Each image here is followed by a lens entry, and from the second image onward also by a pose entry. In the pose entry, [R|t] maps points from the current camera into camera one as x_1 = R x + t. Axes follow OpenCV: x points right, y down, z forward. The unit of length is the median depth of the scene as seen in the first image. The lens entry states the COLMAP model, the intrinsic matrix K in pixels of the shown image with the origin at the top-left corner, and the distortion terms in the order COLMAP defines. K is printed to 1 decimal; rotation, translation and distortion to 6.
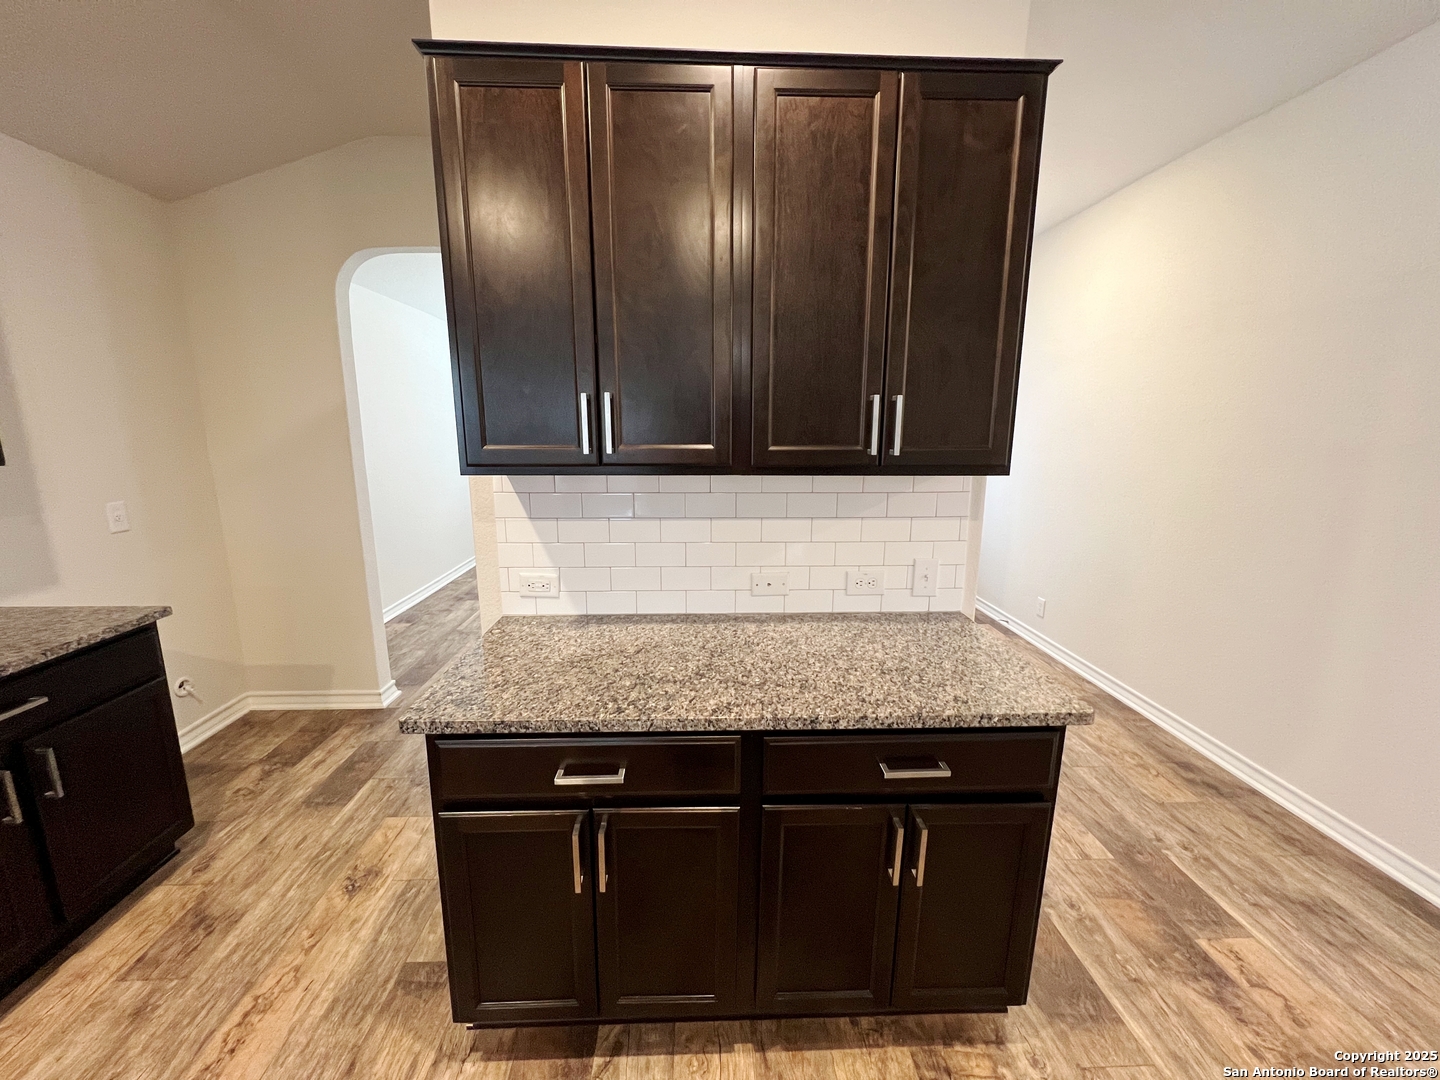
lens RADIAL K [[575.9, 0, 719.1], [0, 575.9, 538.1], [0, 0, 1]] dist [0.000565, 0.000305]
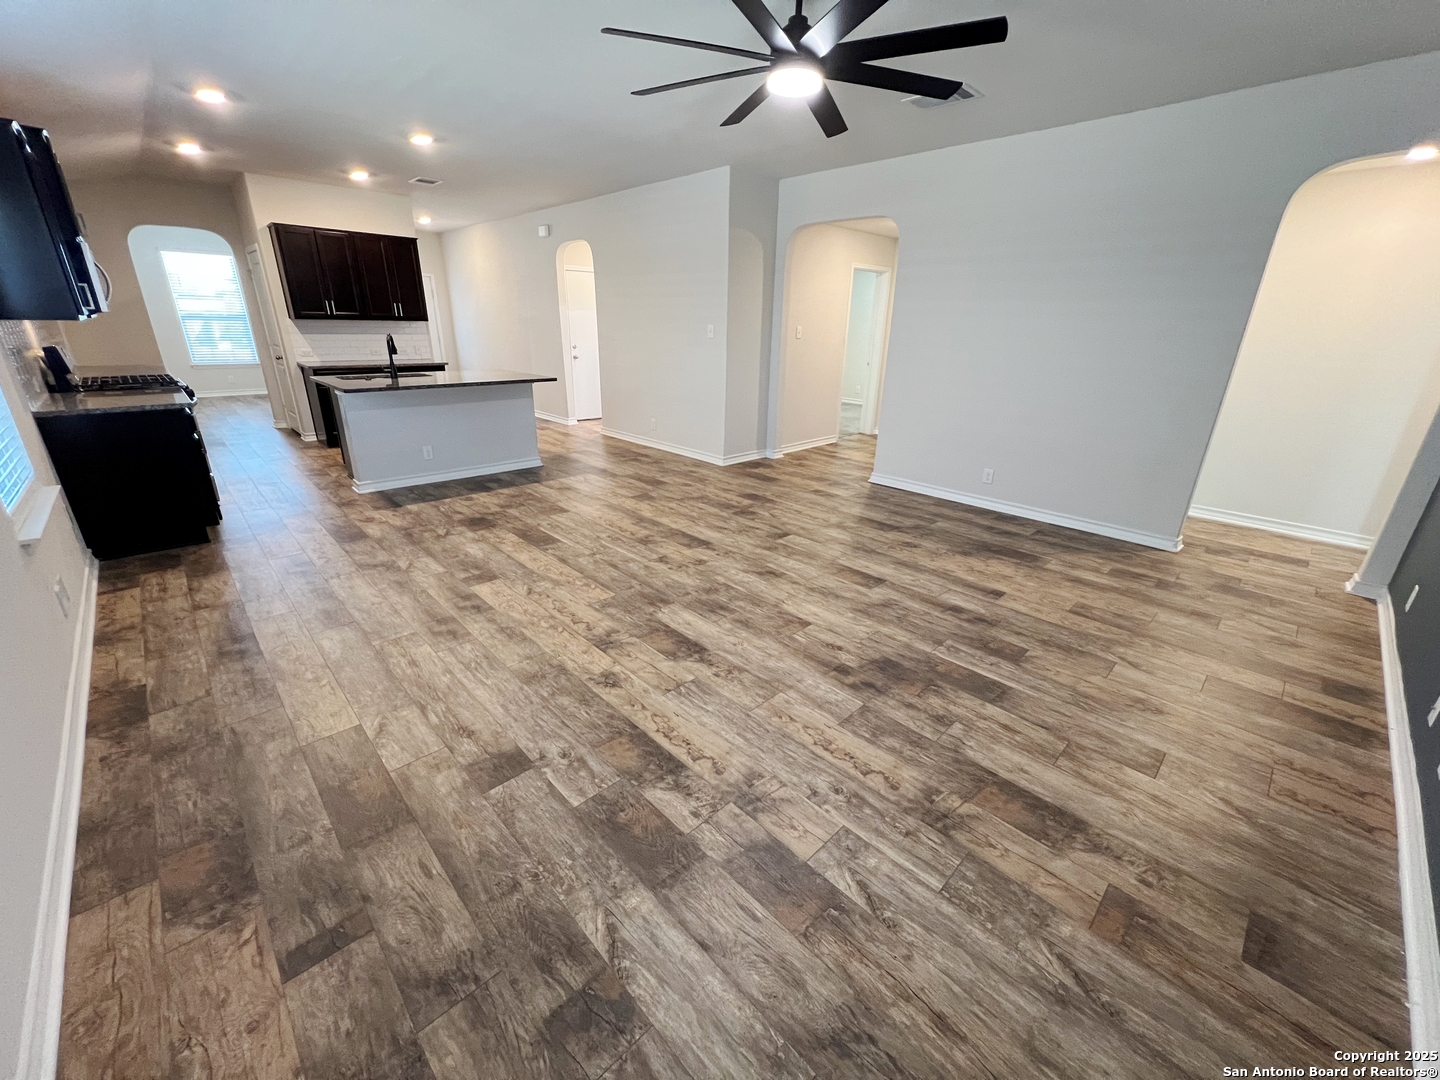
lens RADIAL K [[575.9, 0, 719.1], [0, 575.9, 538.1], [0, 0, 1]] dist [0.000565, 0.000305]
pose [[0.748614, -0.221136, 0.625041, -0.927557], [0.109155, 0.970981, 0.212792, 0.756690], [-0.653959, -0.091072, 0.751028, -3.714394]]
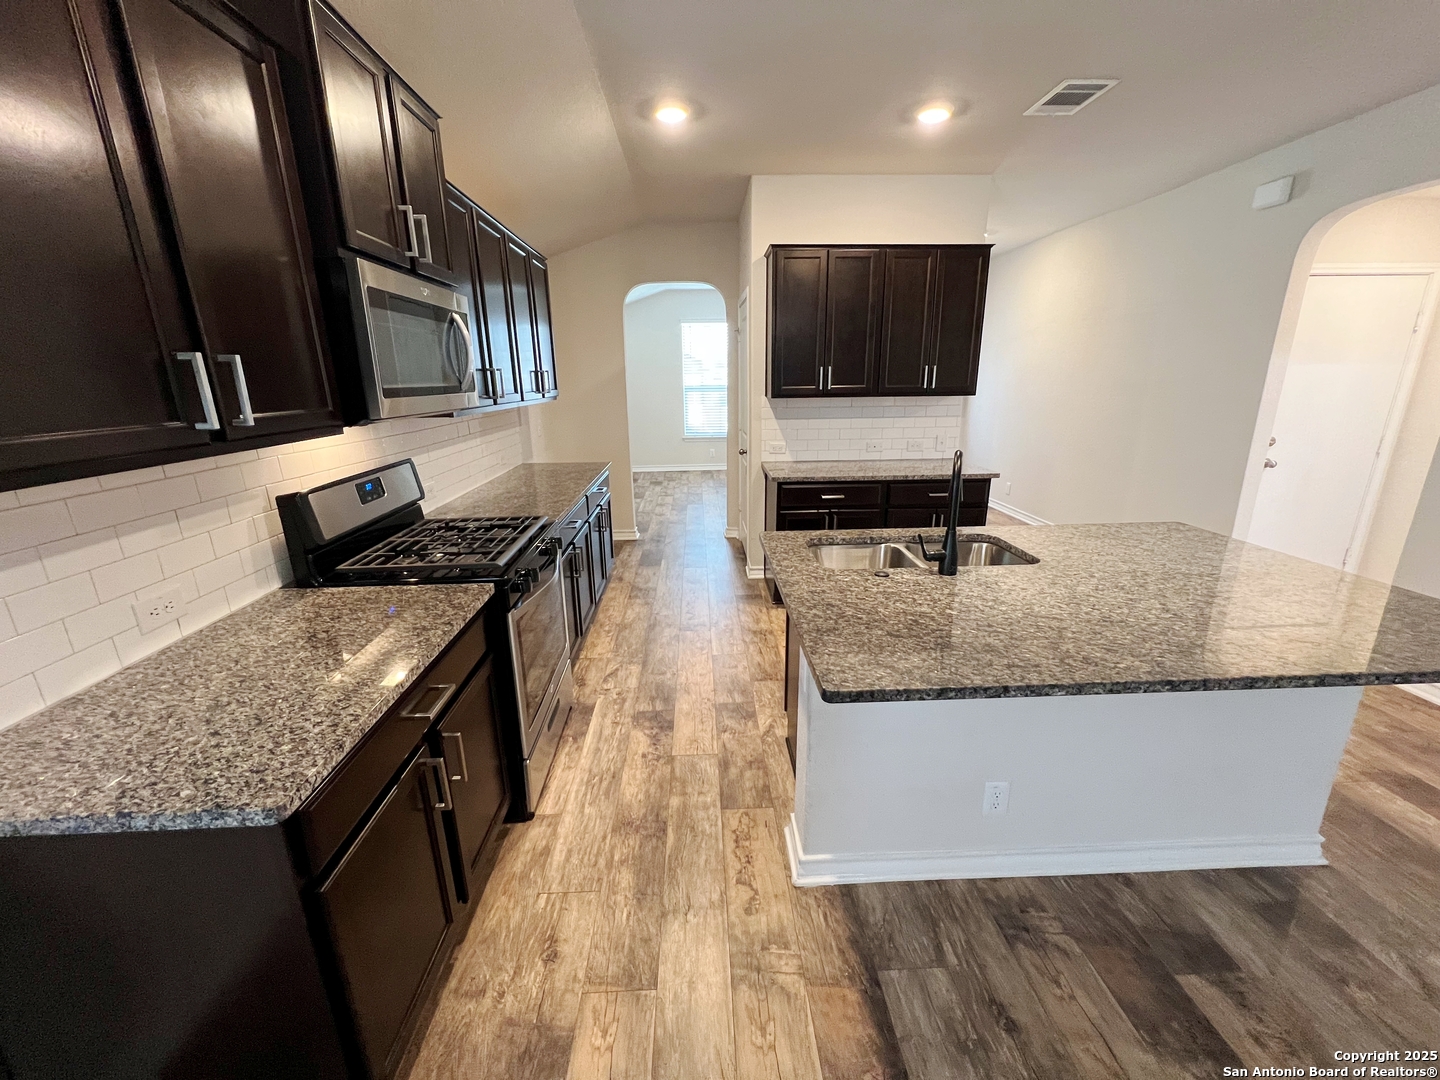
lens RADIAL K [[575.9, 0, 719.1], [0, 575.9, 538.1], [0, 0, 1]] dist [0.000565, 0.000305]
pose [[0.999867, -0.016081, -0.002628, -0.564150], [0.016240, 0.996606, 0.080707, 0.260475], [0.001321, -0.080739, 0.996734, -1.407907]]
